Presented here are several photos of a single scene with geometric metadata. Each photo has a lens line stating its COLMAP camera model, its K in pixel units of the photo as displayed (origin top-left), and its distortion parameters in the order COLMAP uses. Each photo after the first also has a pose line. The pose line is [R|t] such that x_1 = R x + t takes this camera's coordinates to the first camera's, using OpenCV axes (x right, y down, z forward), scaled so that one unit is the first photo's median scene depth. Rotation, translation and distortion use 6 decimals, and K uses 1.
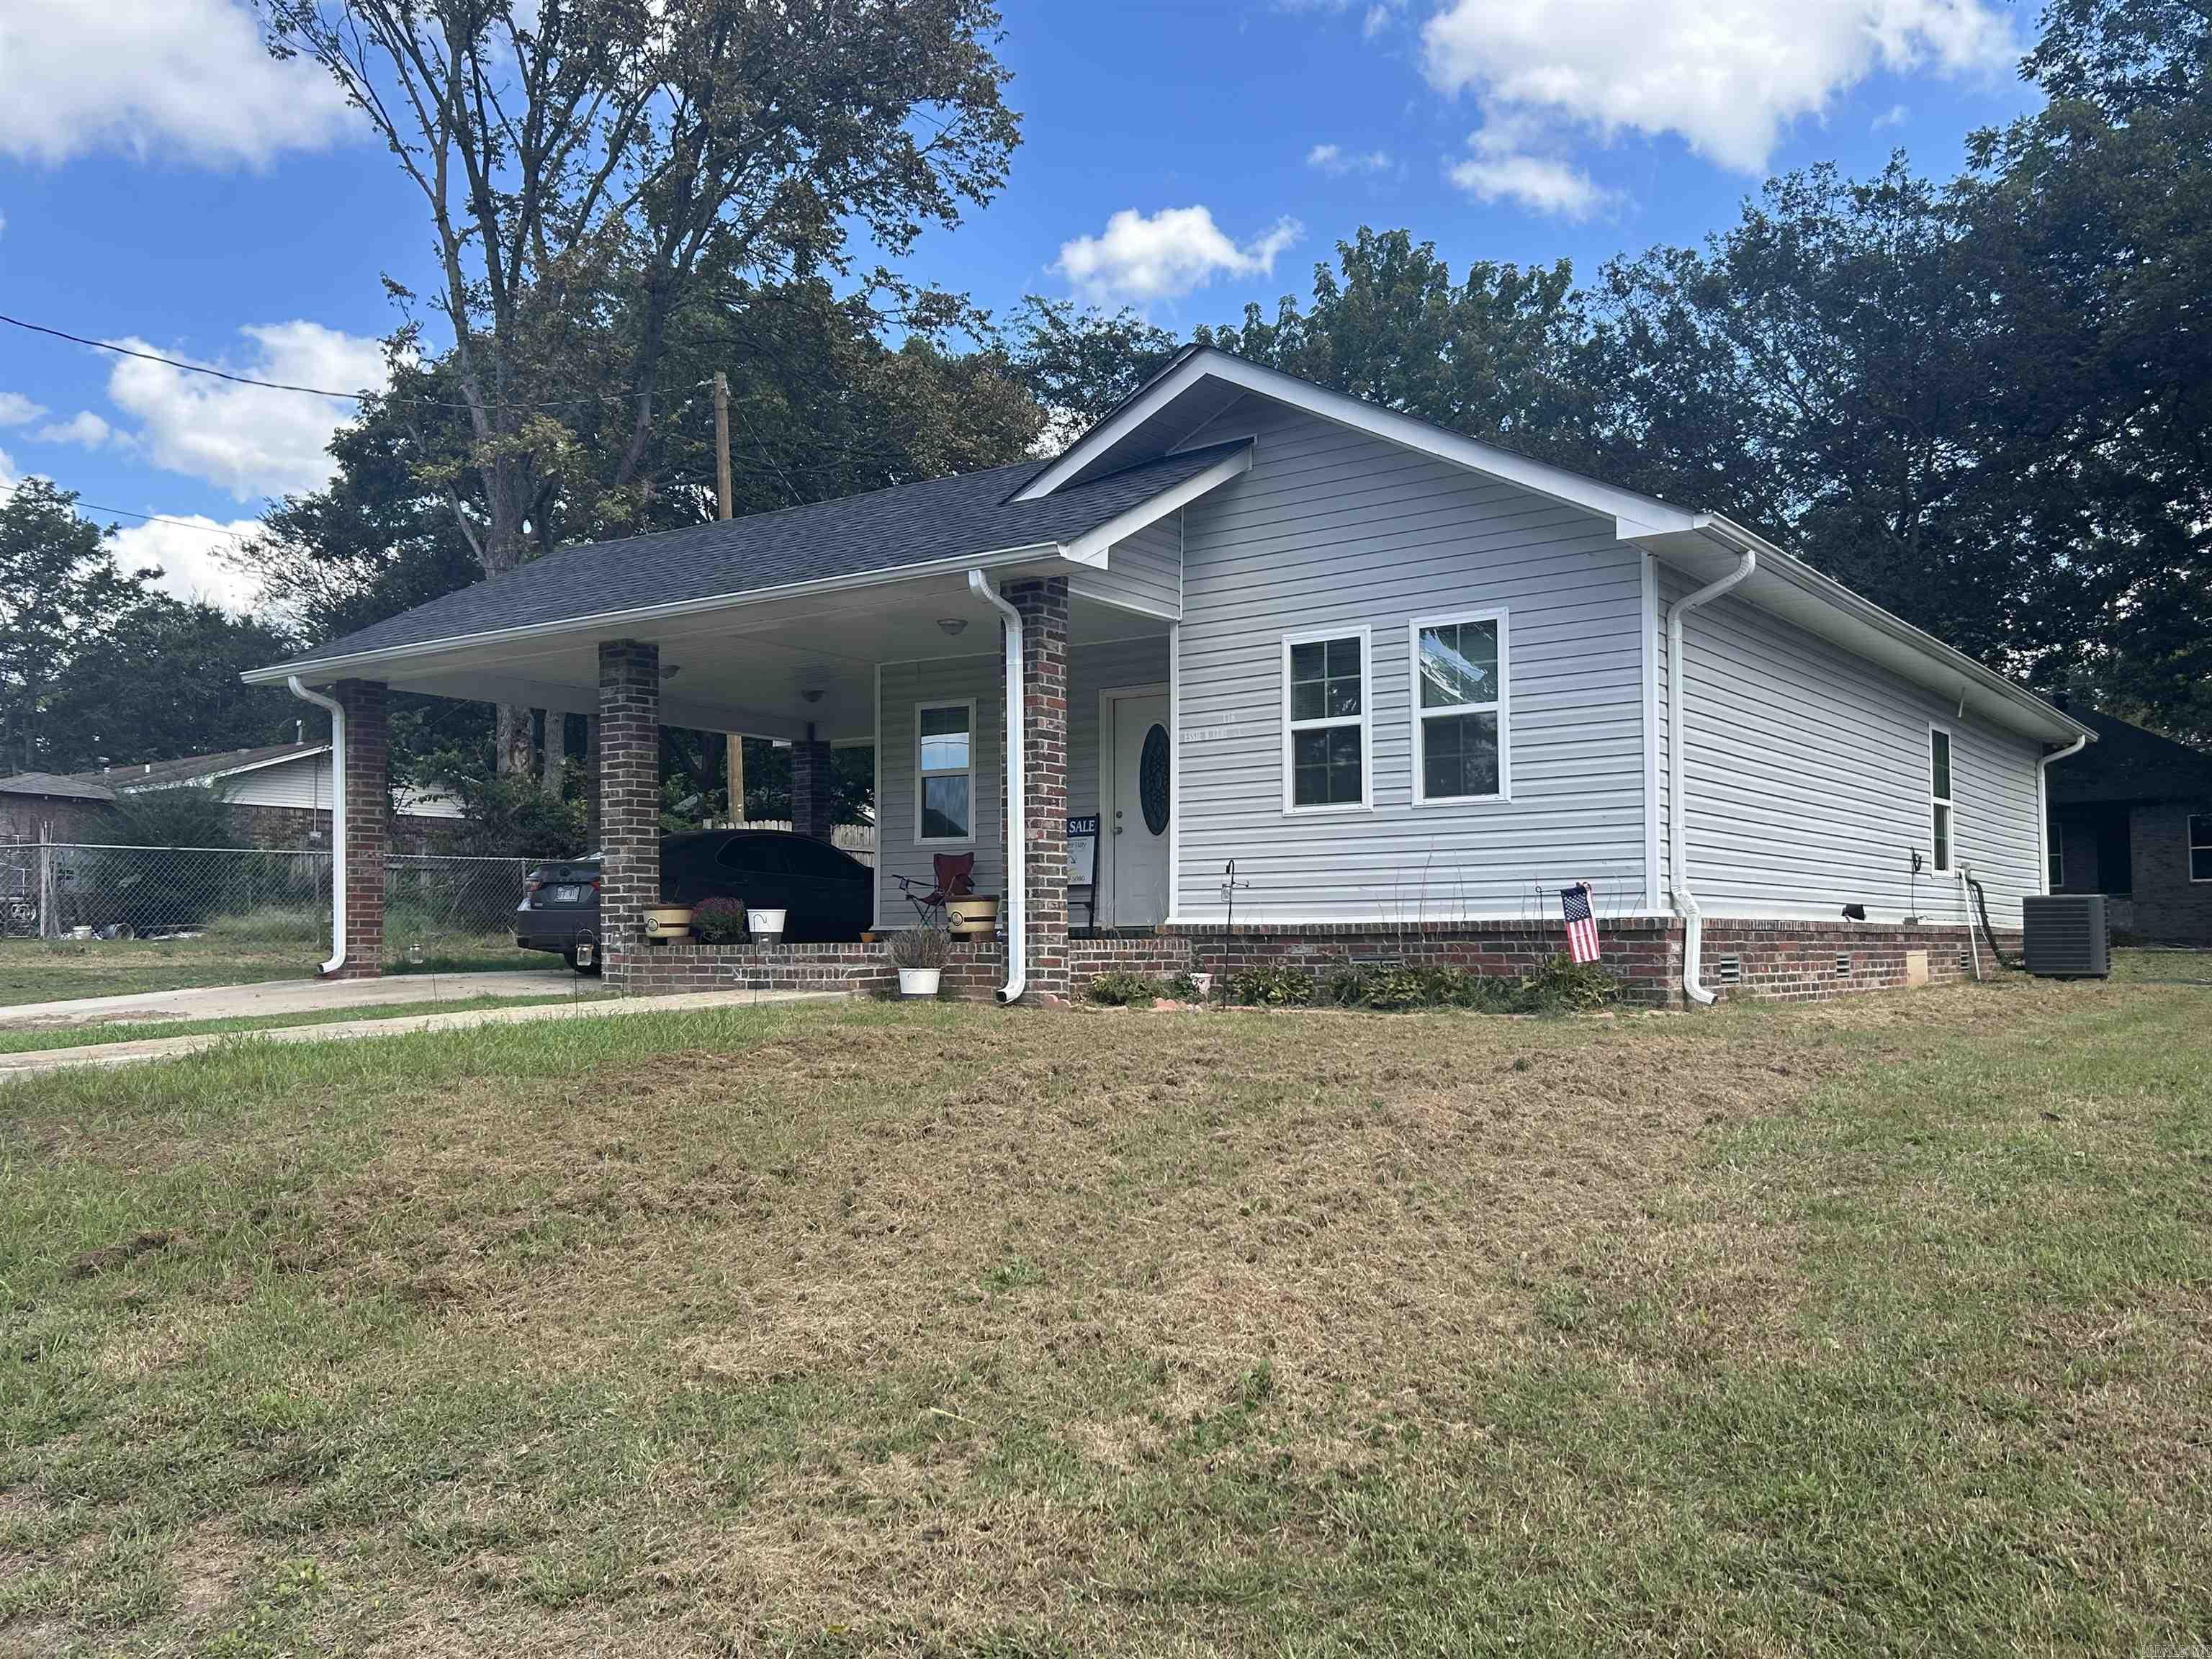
lens RADIAL K [[1859.4, 0, 1114.0], [0, 1859.4, 833.1], [0, 0, 1]] dist [0.039719, -0.022563]
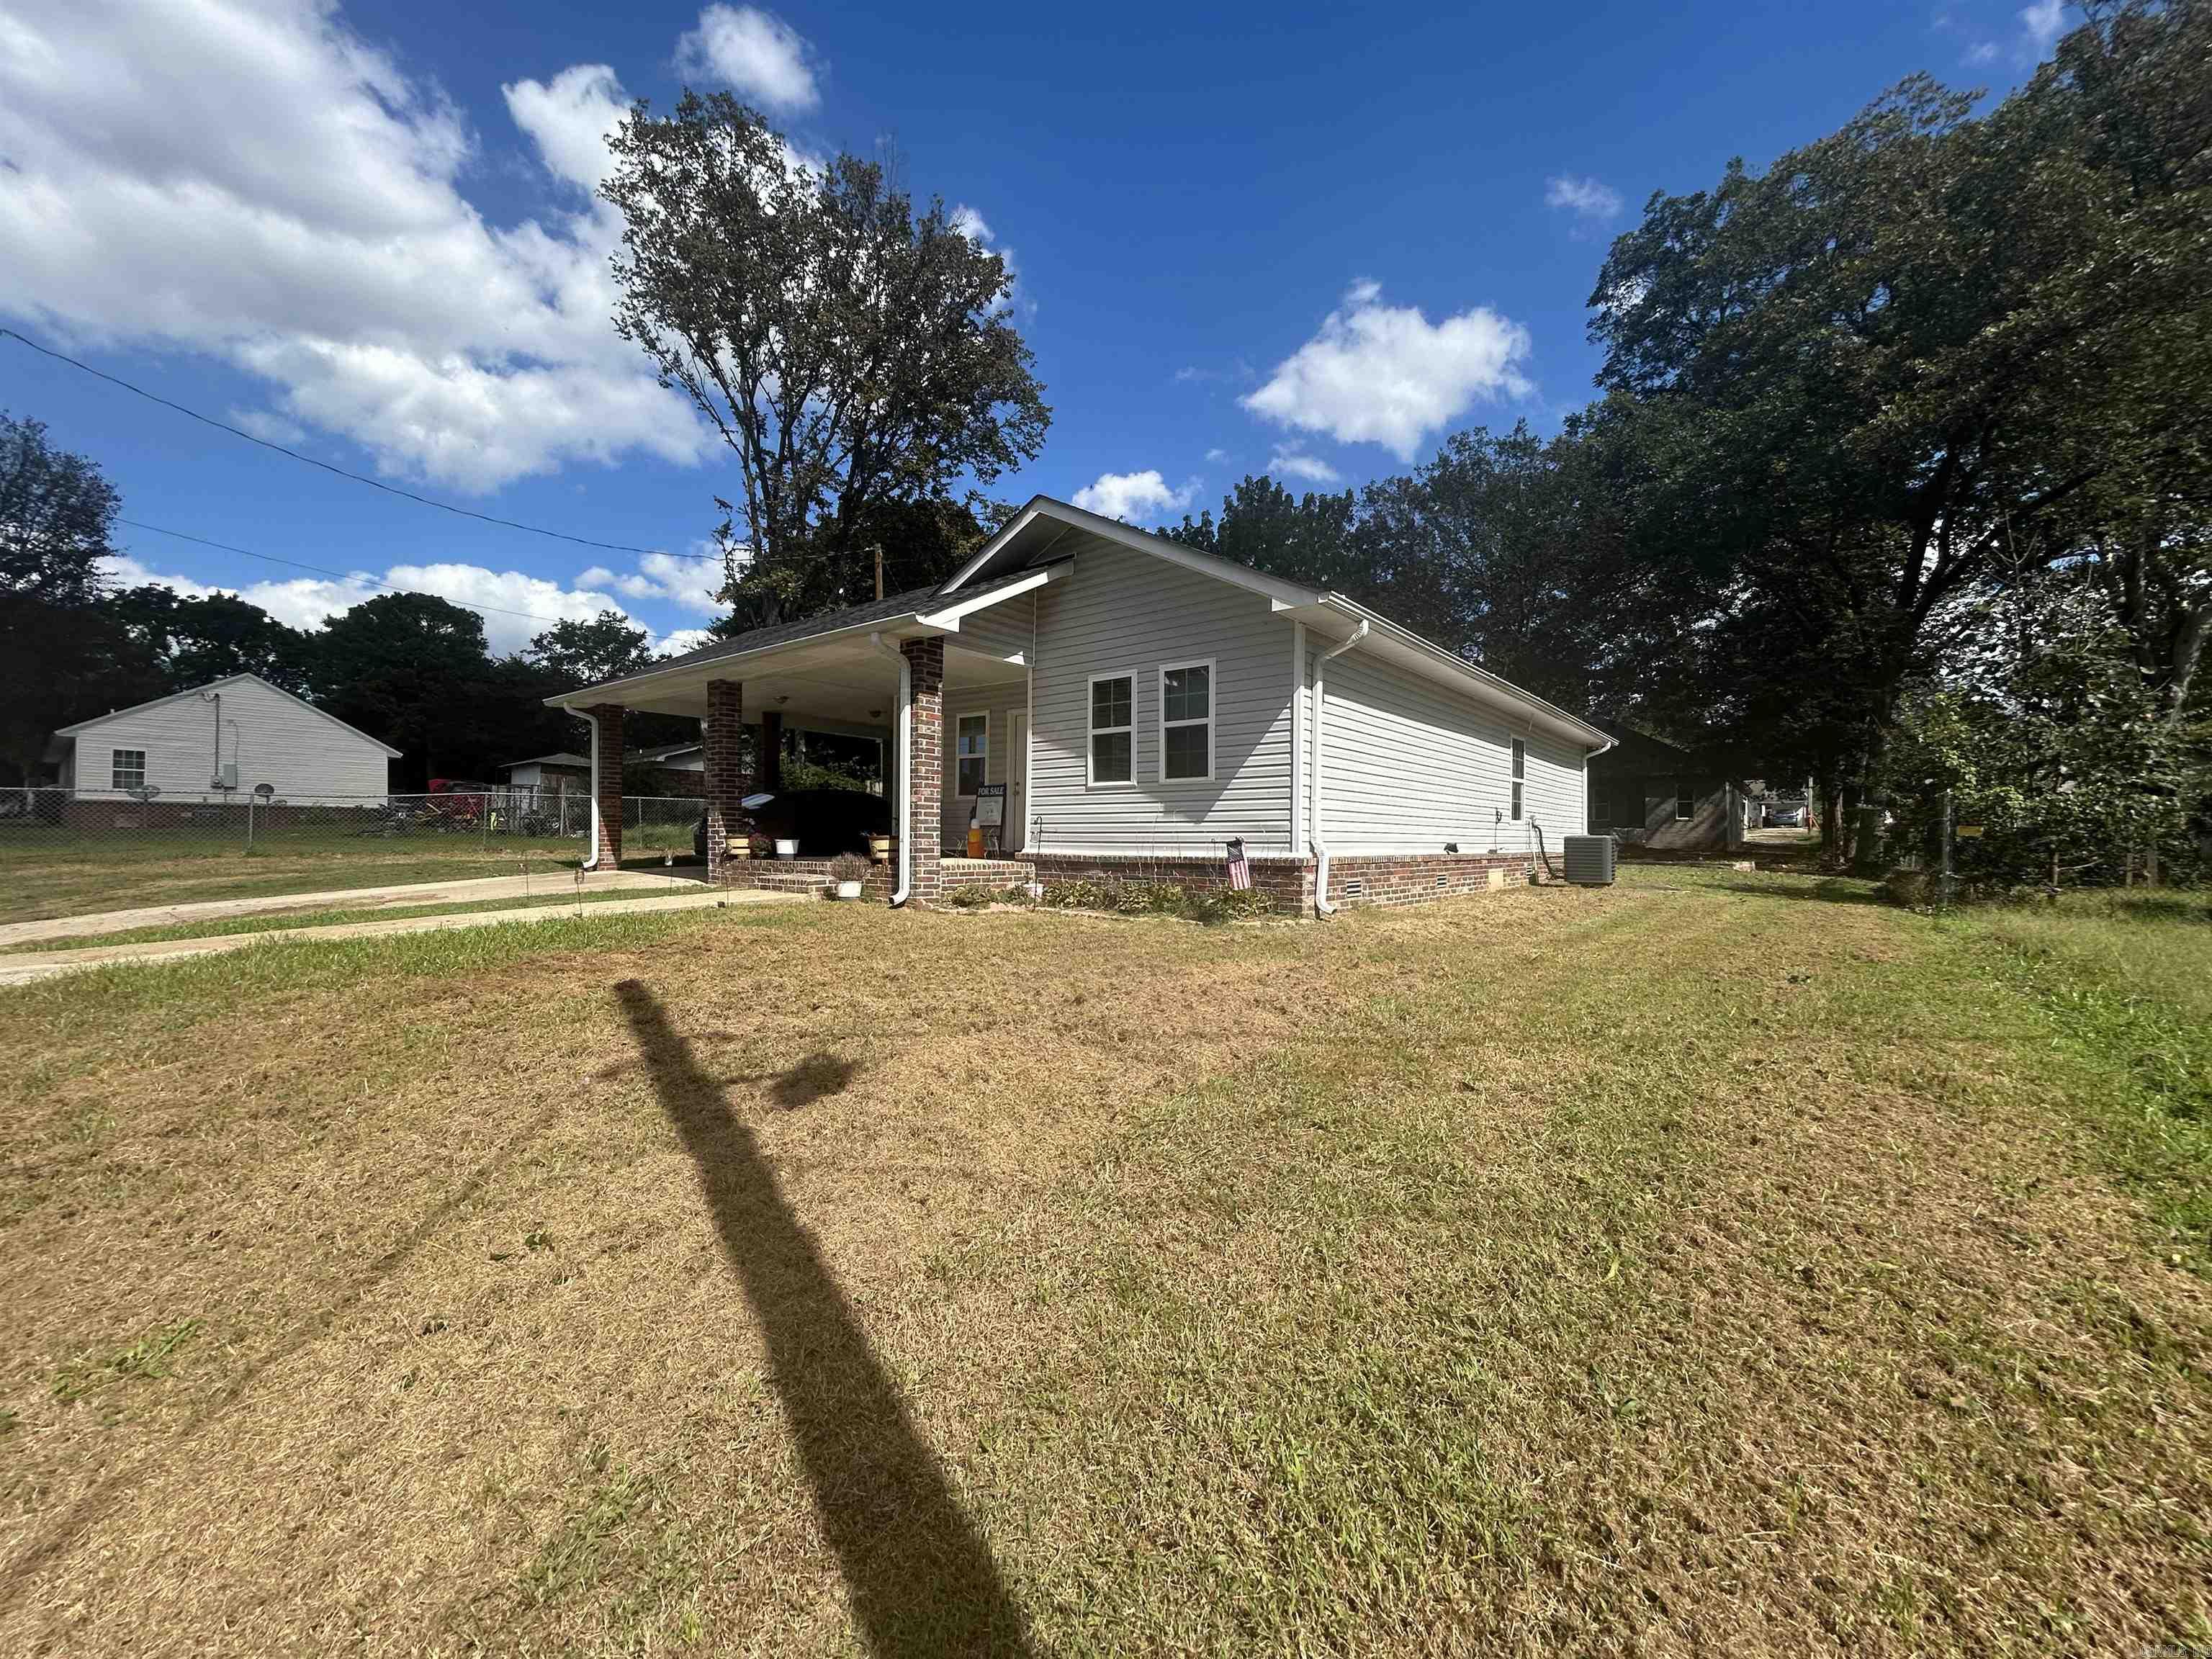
lens RADIAL K [[894.0, 0, 1101.5], [0, 894.0, 828.0], [0, 0, 1]] dist [0.001989, 0.000307]
pose [[0.998454, 0.012076, -0.054265, 0.133538], [-0.009516, 0.998841, 0.047183, -0.010352], [0.054772, -0.046594, 0.997411, 0.200875]]
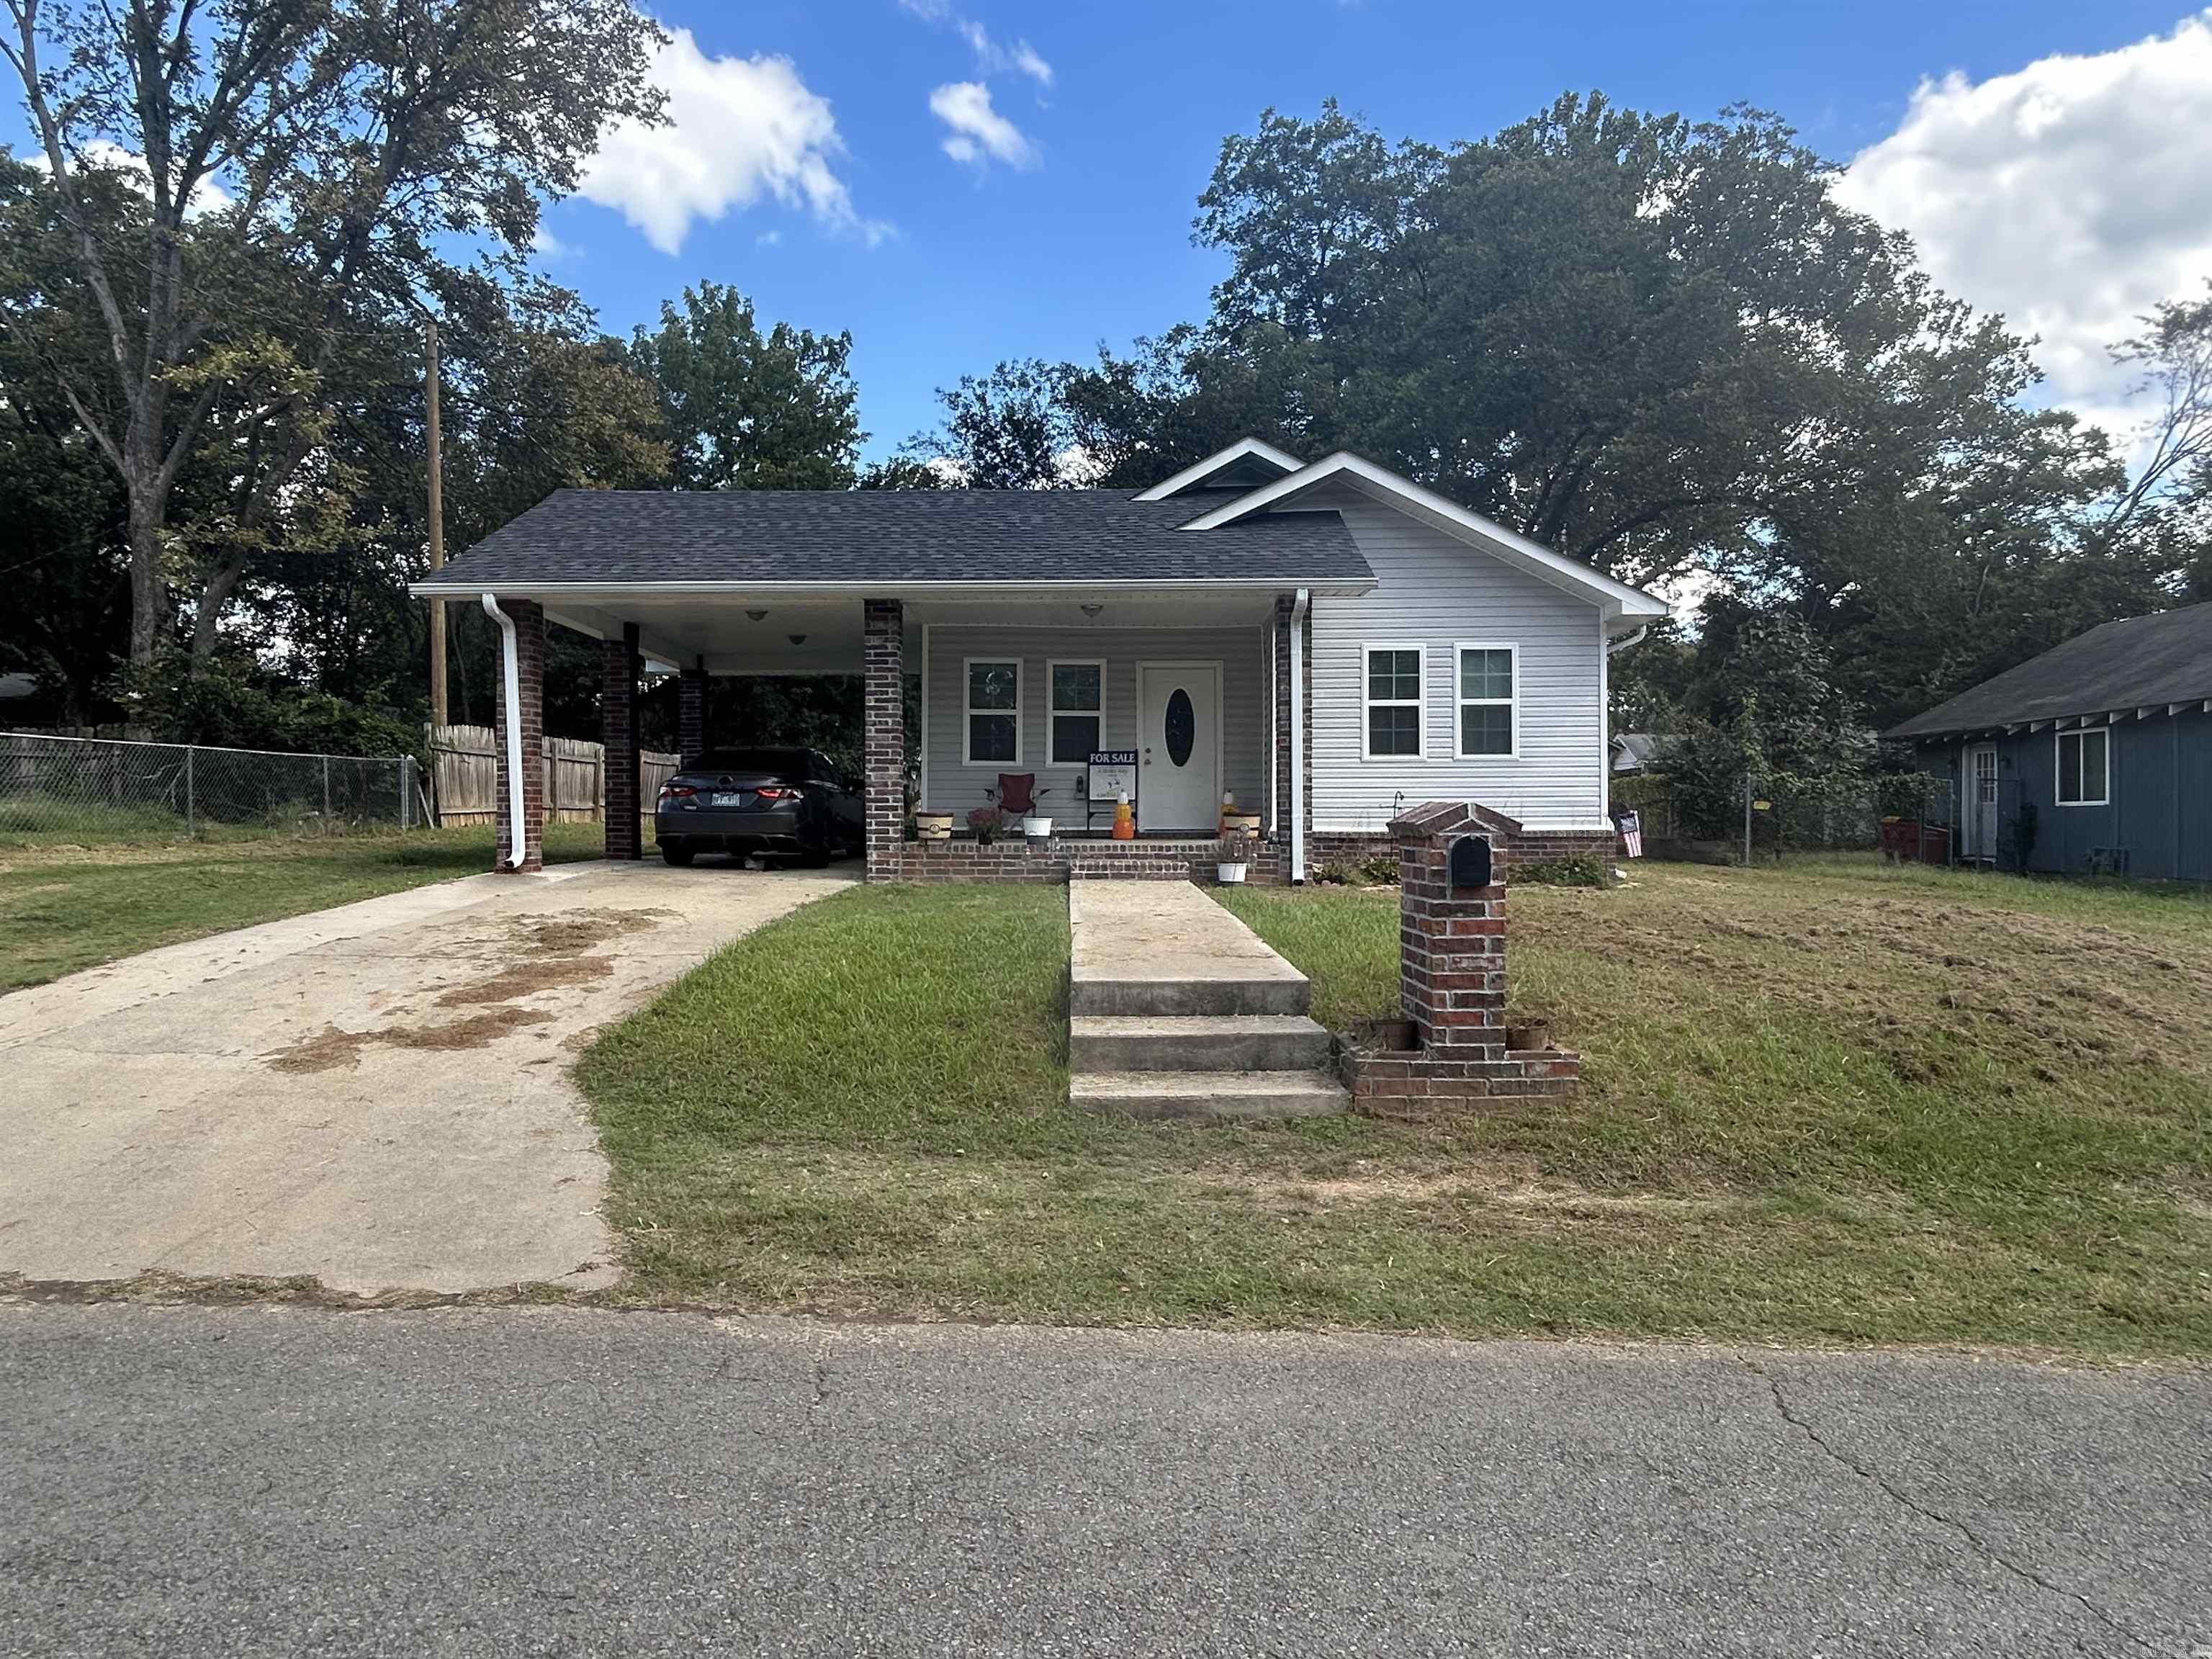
lens RADIAL K [[1351.5, 0, 1094.2], [0, 1351.5, 823.0], [0, 0, 1]] dist [-0.009218, 0.005882]
pose [[0.825342, 0.003373, 0.564623, -0.665114], [-0.037243, 0.998130, 0.048478, -0.003339], [-0.563403, -0.061039, 0.823924, 0.175735]]
